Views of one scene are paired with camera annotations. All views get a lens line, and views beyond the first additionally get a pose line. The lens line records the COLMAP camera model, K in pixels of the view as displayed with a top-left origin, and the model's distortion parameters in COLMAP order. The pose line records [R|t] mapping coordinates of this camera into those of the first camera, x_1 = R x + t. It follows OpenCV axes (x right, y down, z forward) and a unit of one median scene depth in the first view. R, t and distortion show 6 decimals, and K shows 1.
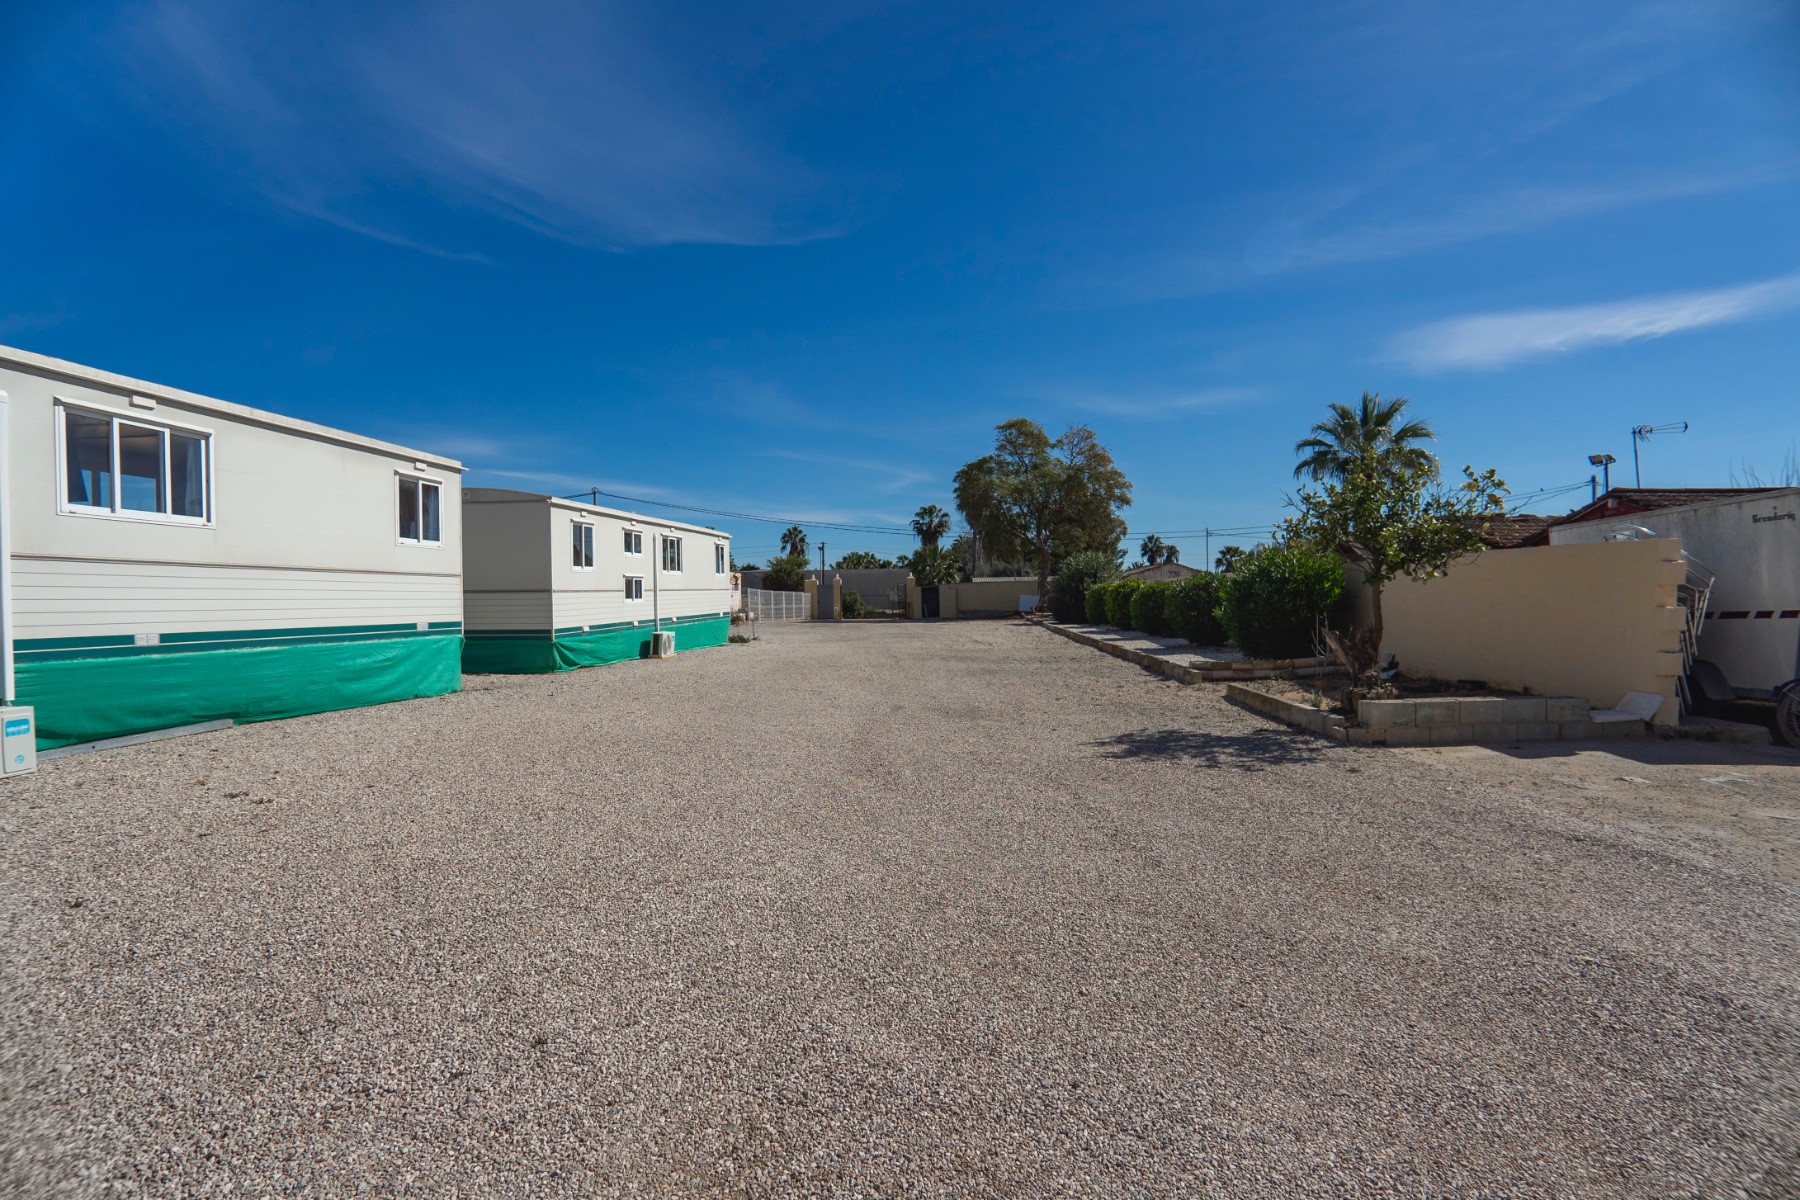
lens RADIAL K [[853.6, 0, 906.1], [0, 853.6, 607.9], [0, 0, 1]] dist [-0.019710, 0.008448]
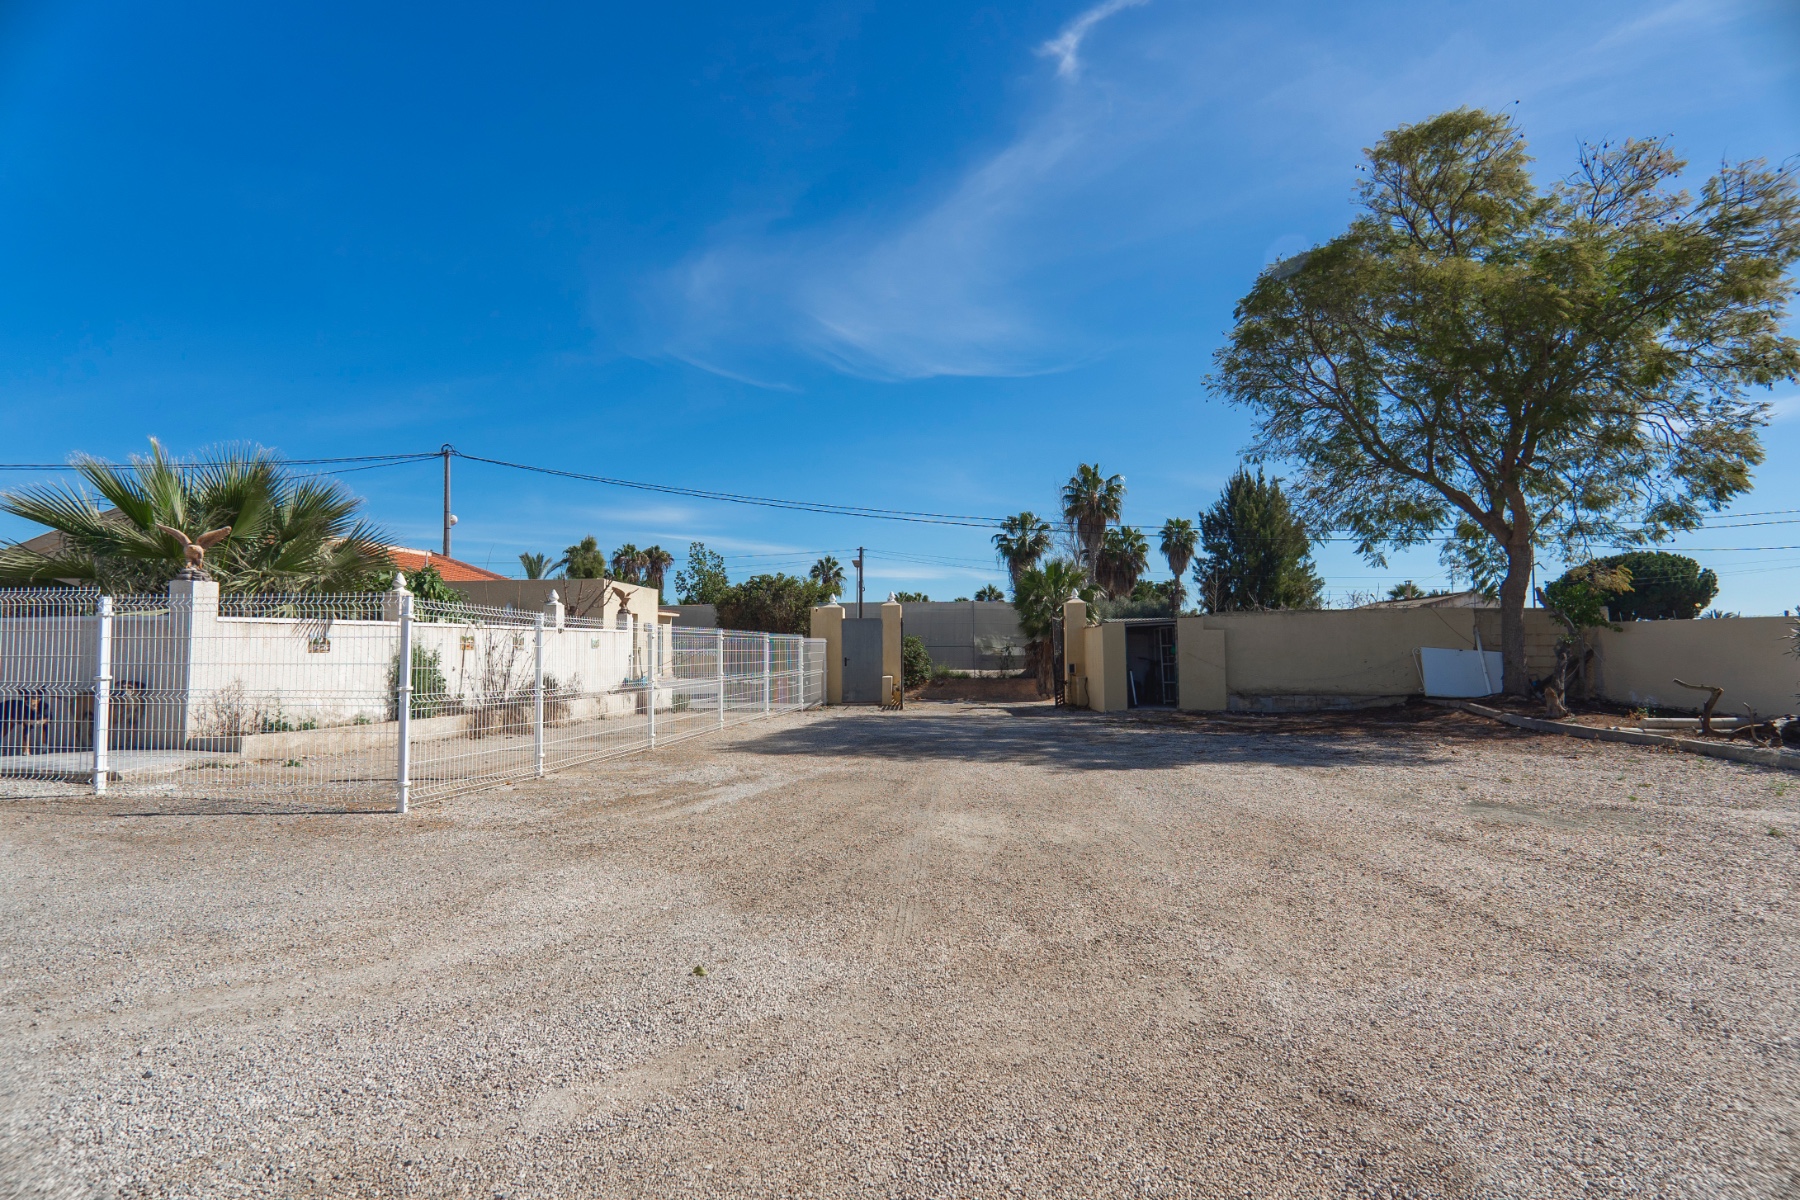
lens RADIAL K [[853.6, 0, 906.1], [0, 853.6, 607.9], [0, 0, 1]] dist [-0.019710, 0.008448]
pose [[0.998780, 0.007414, -0.048816, -0.030119], [-0.010310, 0.998184, -0.059350, -0.004796], [0.048287, 0.059781, 0.997043, 0.330641]]
